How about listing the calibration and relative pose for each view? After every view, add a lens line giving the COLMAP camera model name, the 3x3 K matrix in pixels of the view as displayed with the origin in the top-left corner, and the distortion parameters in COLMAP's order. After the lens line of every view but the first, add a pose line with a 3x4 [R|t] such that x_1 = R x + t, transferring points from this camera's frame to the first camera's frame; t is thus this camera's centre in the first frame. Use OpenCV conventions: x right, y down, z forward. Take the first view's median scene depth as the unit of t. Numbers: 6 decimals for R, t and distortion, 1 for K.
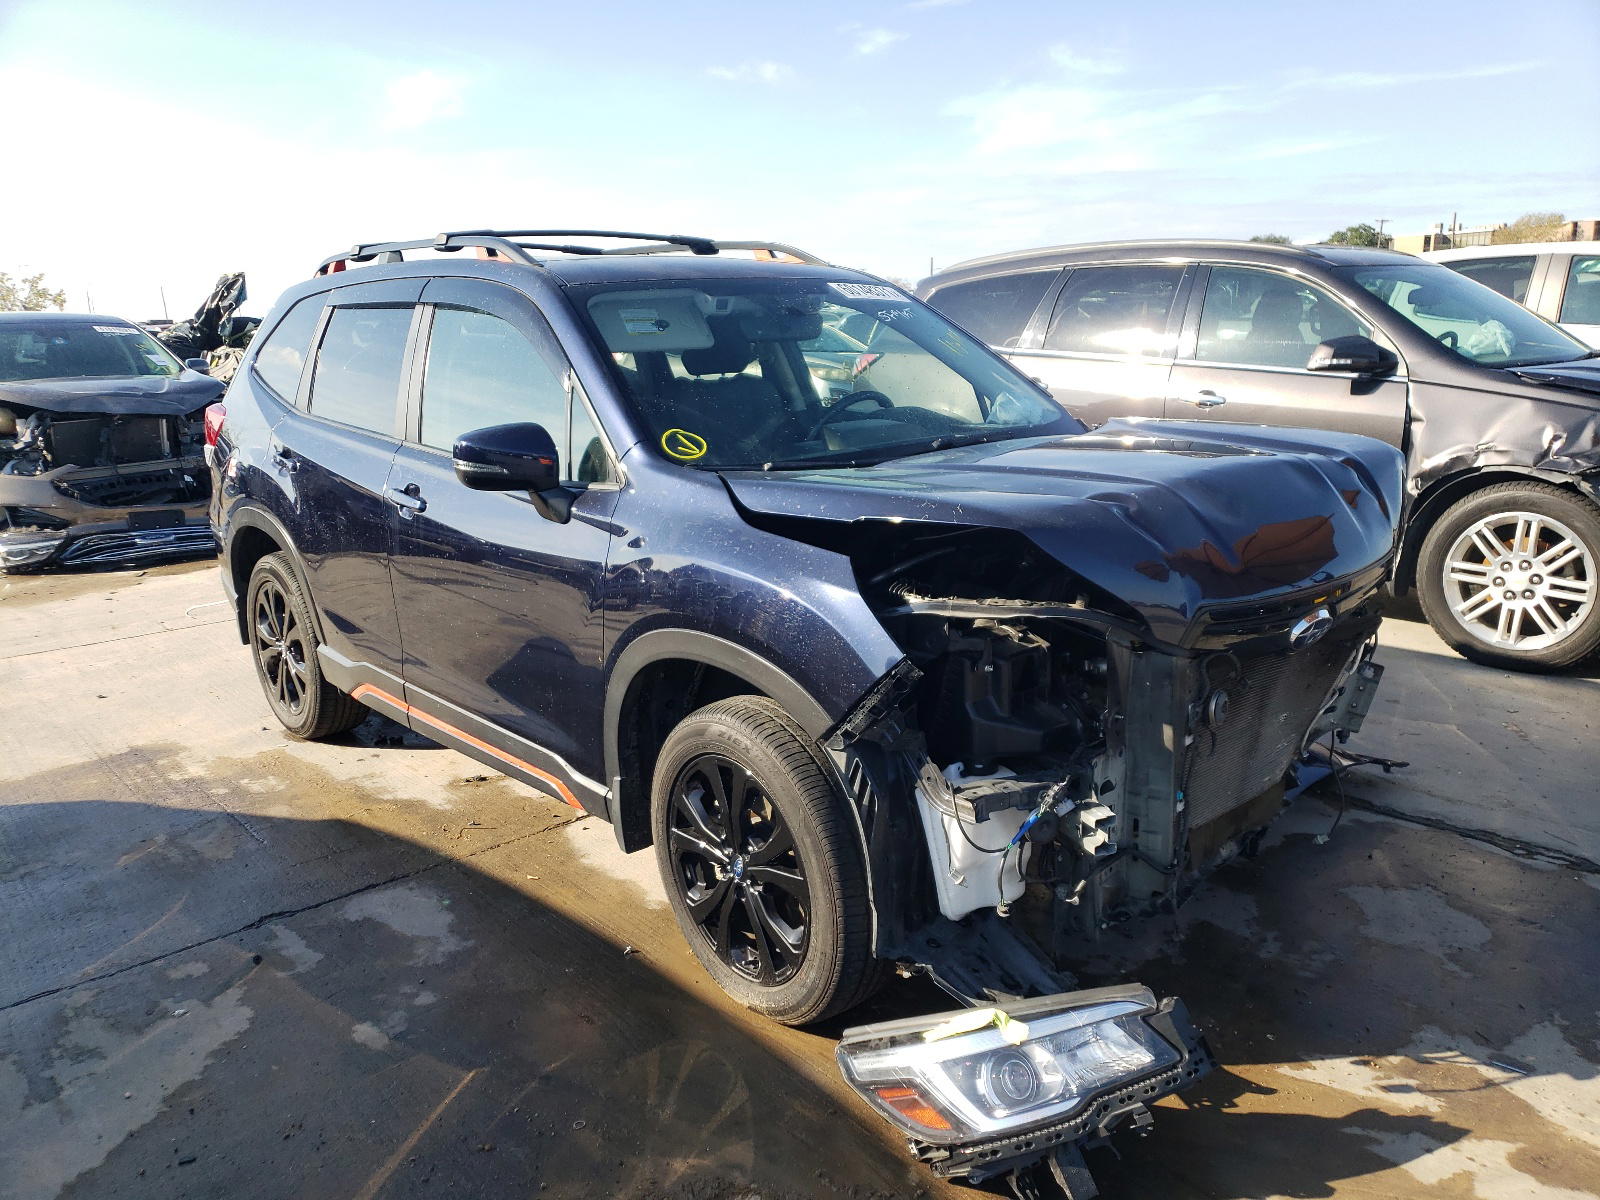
lens RADIAL K [[1218.2, 0, 793.2], [0, 1218.2, 594.9], [0, 0, 1]] dist [0.085354, -0.085586]
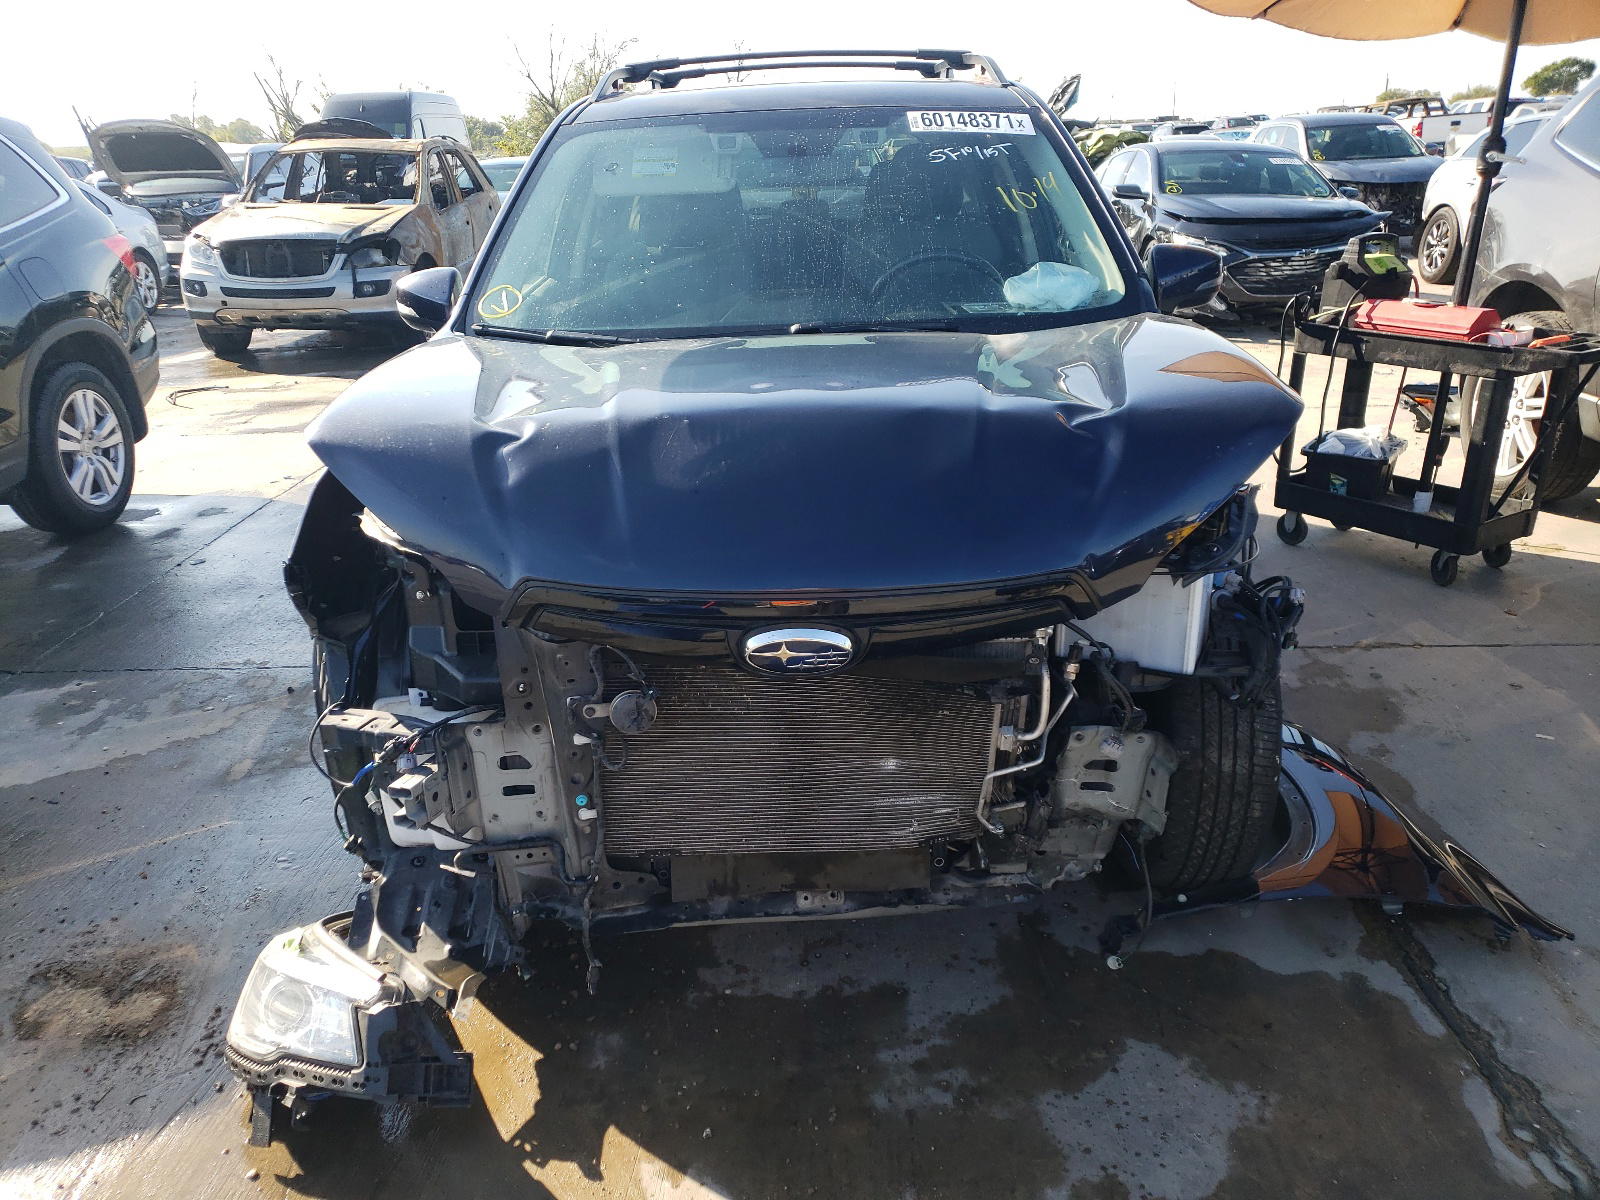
lens RADIAL K [[1213.7, 0, 800.0], [0, 1213.7, 600.0], [0, 0, 1]] dist [0.179586, -0.358611]
pose [[0.745024, 0.241768, -0.621681, 0.865927], [-0.144118, 0.968333, 0.203867, -0.147183], [0.651283, -0.062291, 0.756274, 0.474210]]
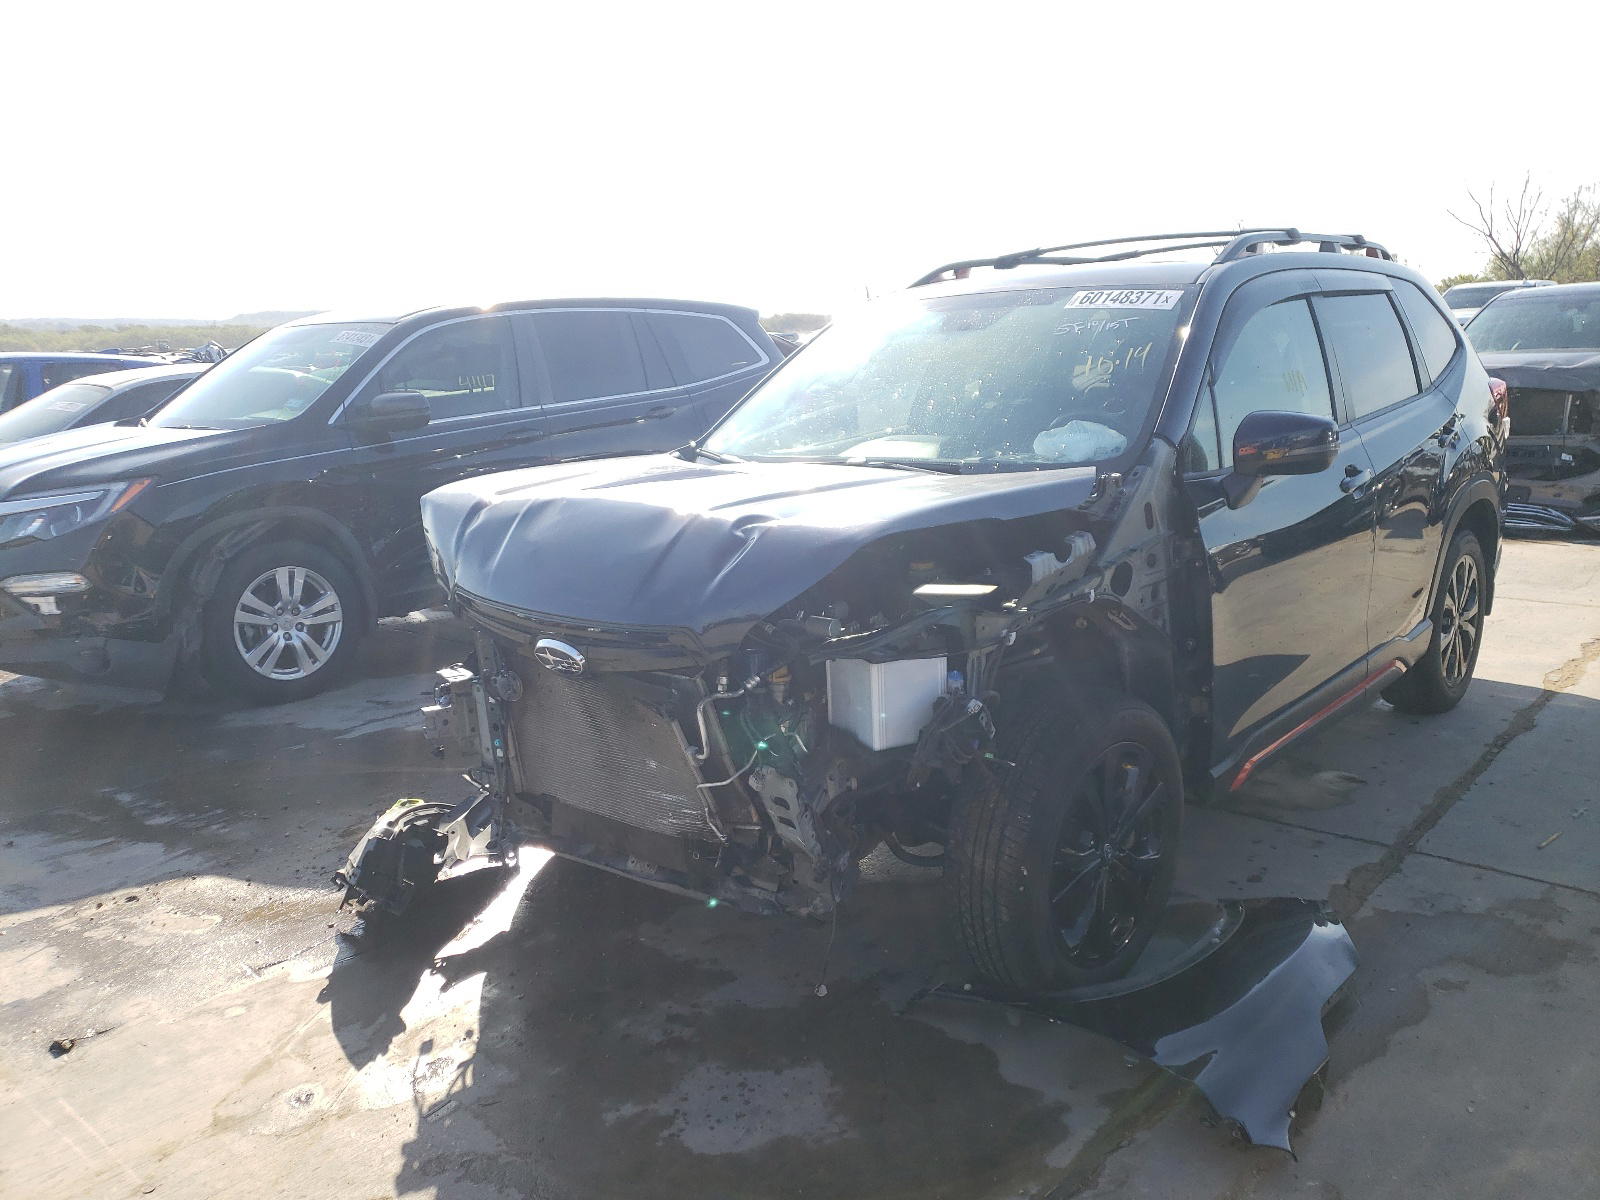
lens RADIAL K [[1218.2, 0, 793.2], [0, 1218.2, 594.9], [0, 0, 1]] dist [0.085354, -0.085586]
pose [[0.156214, 0.227628, -0.961136, 1.374736], [-0.187124, 0.962281, 0.197486, -0.253086], [0.969836, 0.149001, 0.192917, 0.914502]]
